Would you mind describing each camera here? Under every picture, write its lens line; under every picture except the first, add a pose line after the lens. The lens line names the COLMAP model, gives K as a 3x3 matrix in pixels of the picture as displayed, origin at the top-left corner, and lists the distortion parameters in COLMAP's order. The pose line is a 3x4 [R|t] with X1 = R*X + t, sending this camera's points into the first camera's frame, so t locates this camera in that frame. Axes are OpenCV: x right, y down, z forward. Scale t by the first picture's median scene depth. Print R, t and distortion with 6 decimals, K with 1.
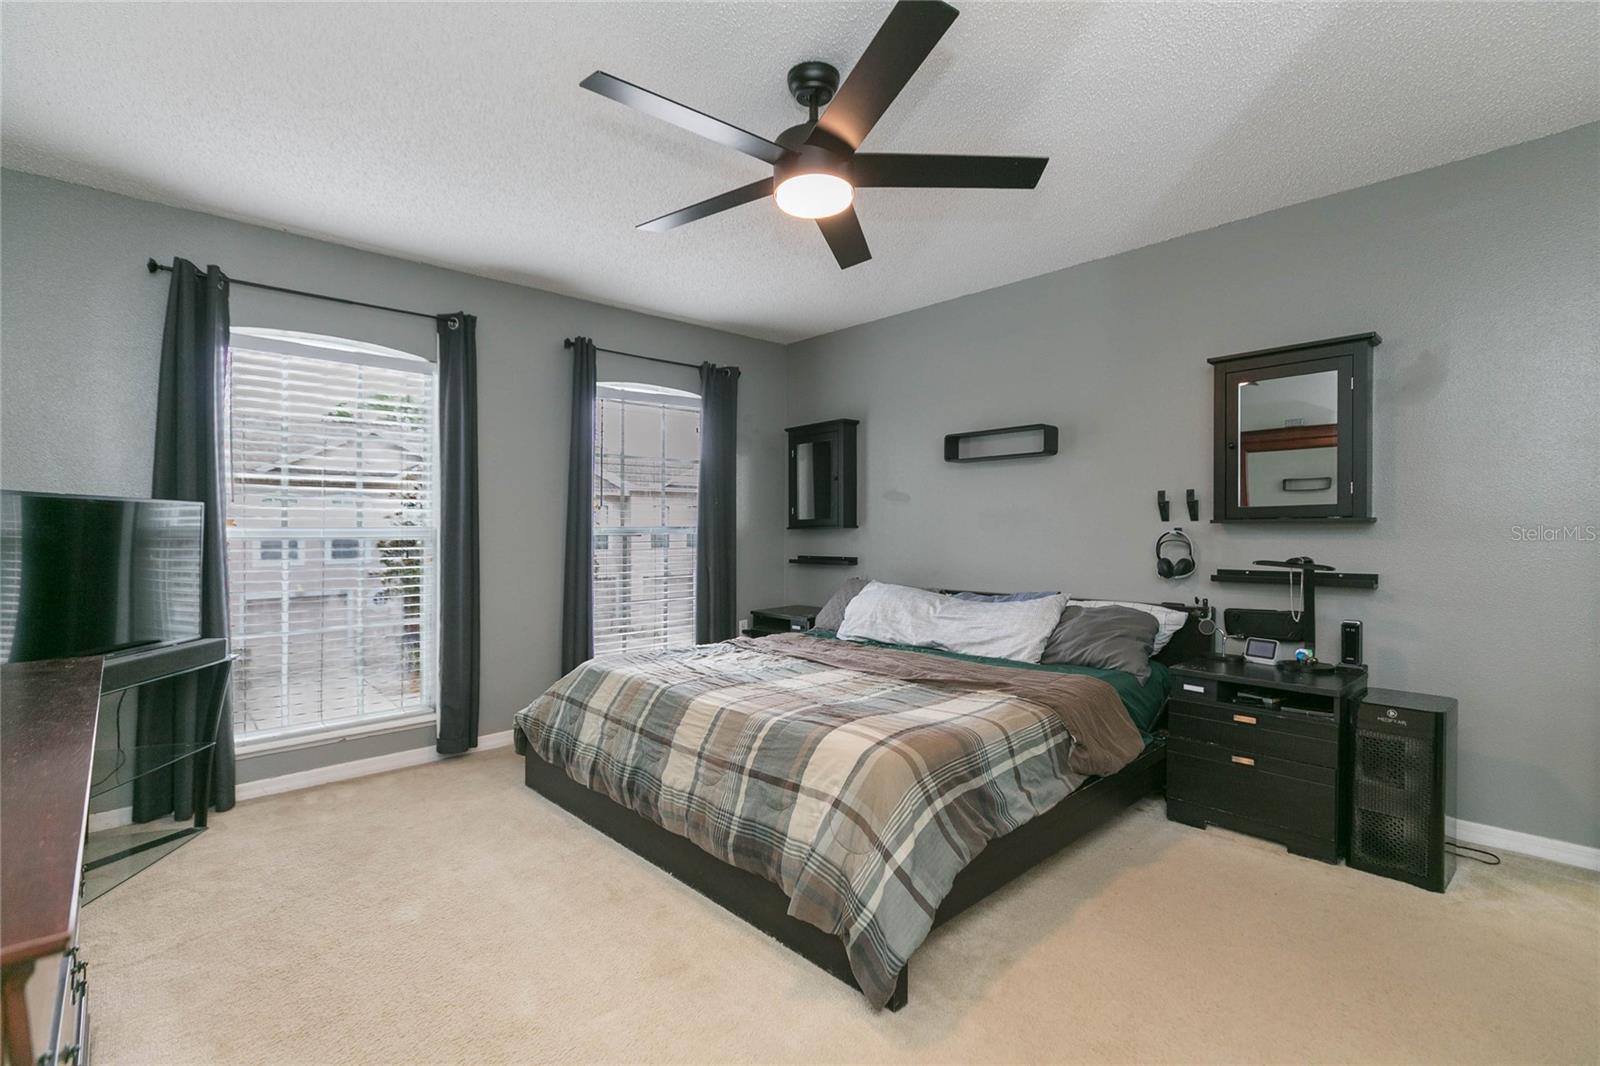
lens RADIAL K [[725.8, 0, 805.9], [0, 725.8, 515.0], [0, 0, 1]] dist [0.000982, 0.000139]
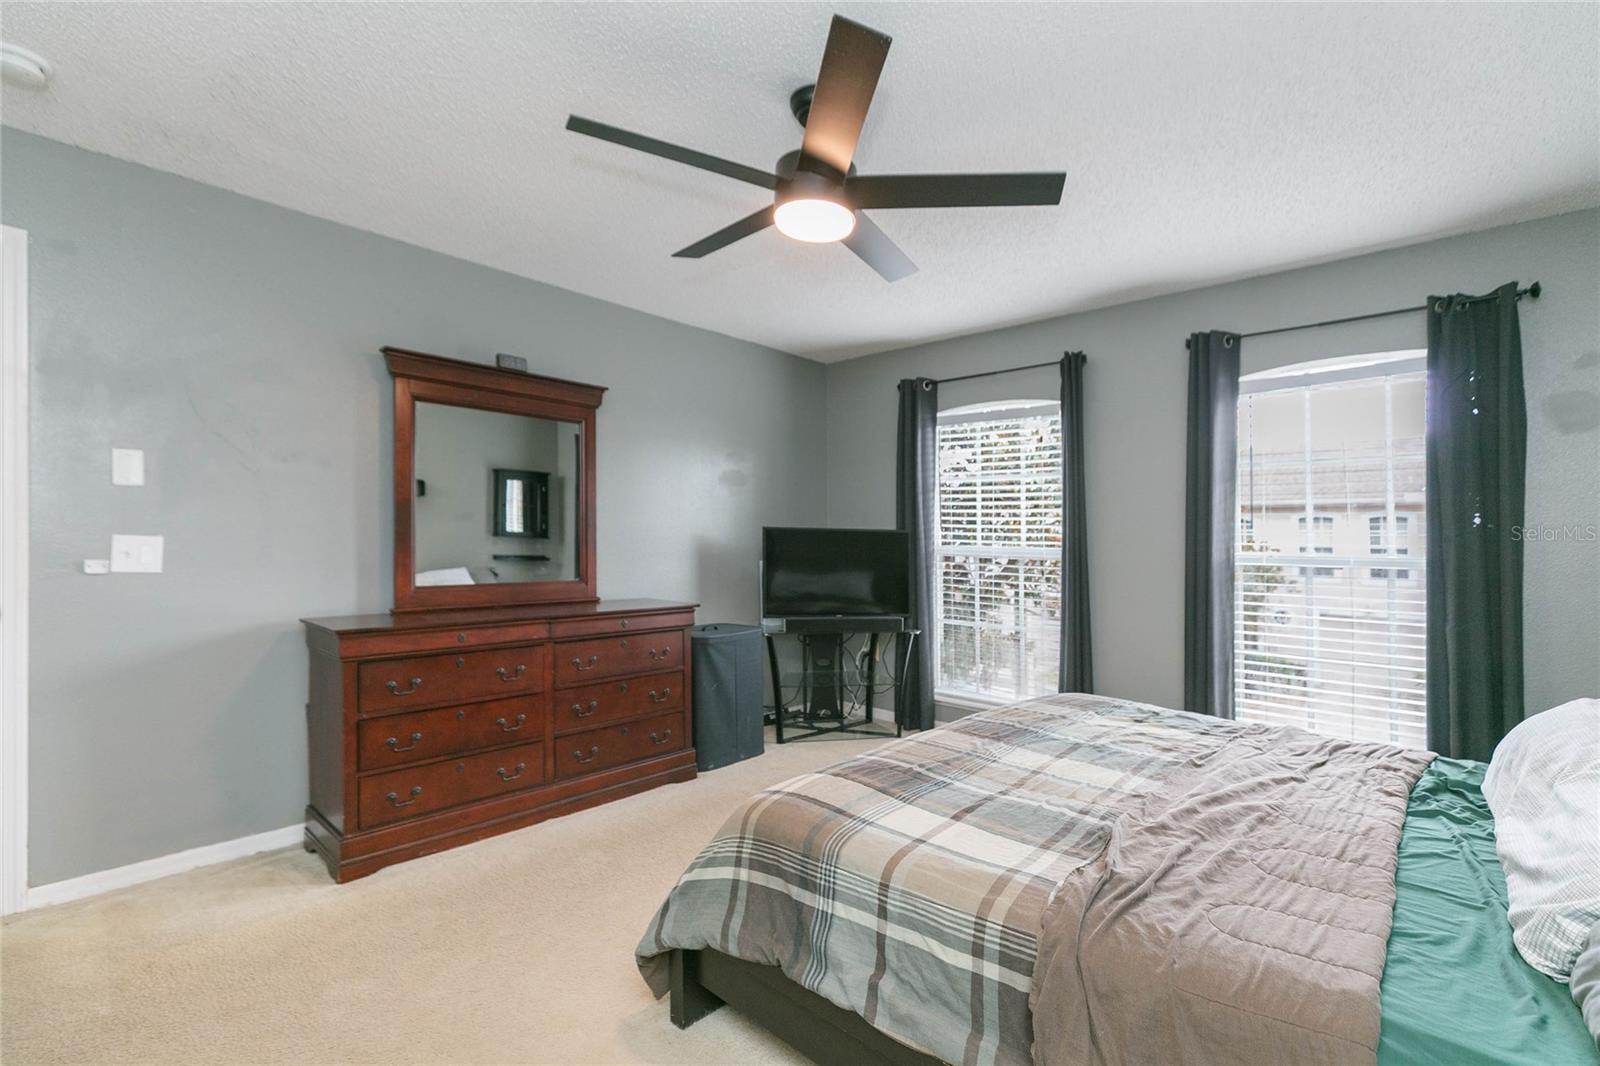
lens RADIAL K [[725.8, 0, 805.9], [0, 725.8, 515.0], [0, 0, 1]] dist [0.000982, 0.000139]
pose [[0.061625, -0.027623, -0.997717, 0.876291], [0.002753, 0.999618, -0.027505, -0.011928], [0.998096, -0.001051, 0.061677, 0.826150]]
